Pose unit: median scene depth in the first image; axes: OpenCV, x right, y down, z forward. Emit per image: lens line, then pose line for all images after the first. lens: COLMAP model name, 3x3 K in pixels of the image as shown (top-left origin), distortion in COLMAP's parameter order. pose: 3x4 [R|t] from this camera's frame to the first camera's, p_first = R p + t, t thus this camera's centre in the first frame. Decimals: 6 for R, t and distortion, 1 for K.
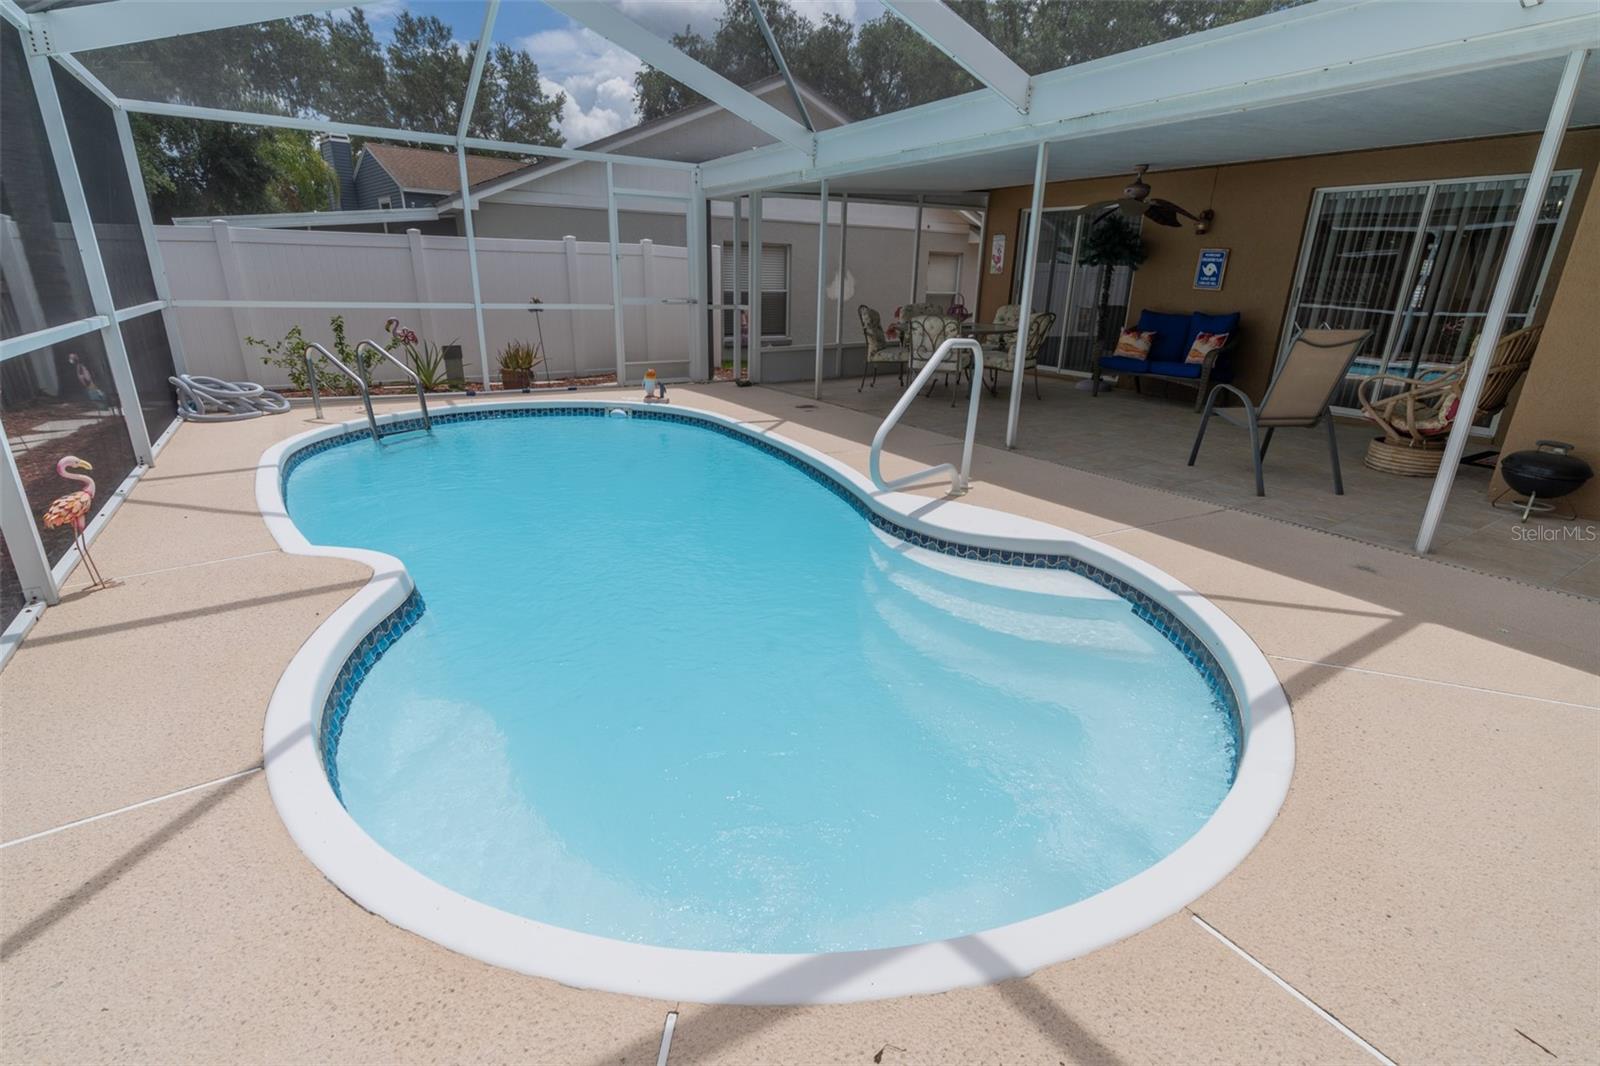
lens RADIAL K [[736.0, 0, 802.4], [0, 736.0, 528.4], [0, 0, 1]] dist [-0.006473, 0.001646]
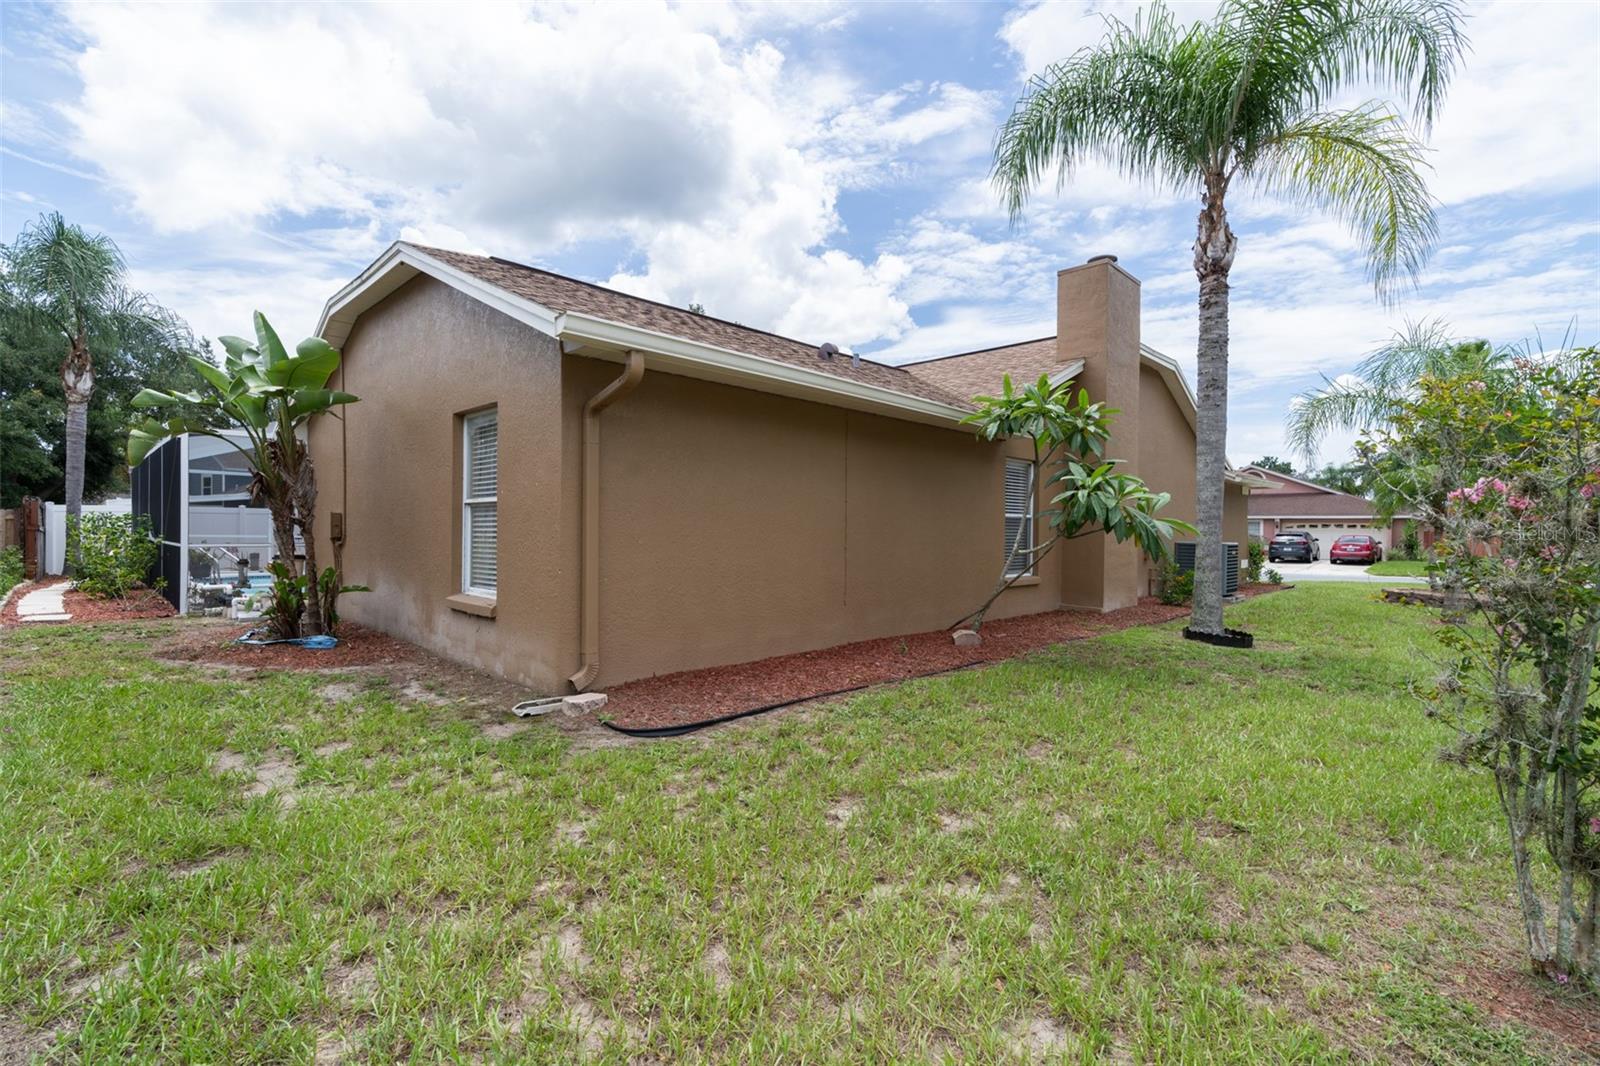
lens RADIAL K [[736.0, 0, 794.6], [0, 736.0, 534.8], [0, 0, 1]] dist [-0.006473, 0.001646]
pose [[0.976646, 0.004089, 0.214817, 0.232353], [0.067303, 0.943677, -0.323950, 0.189607], [-0.204043, 0.330842, 0.921363, -0.508172]]
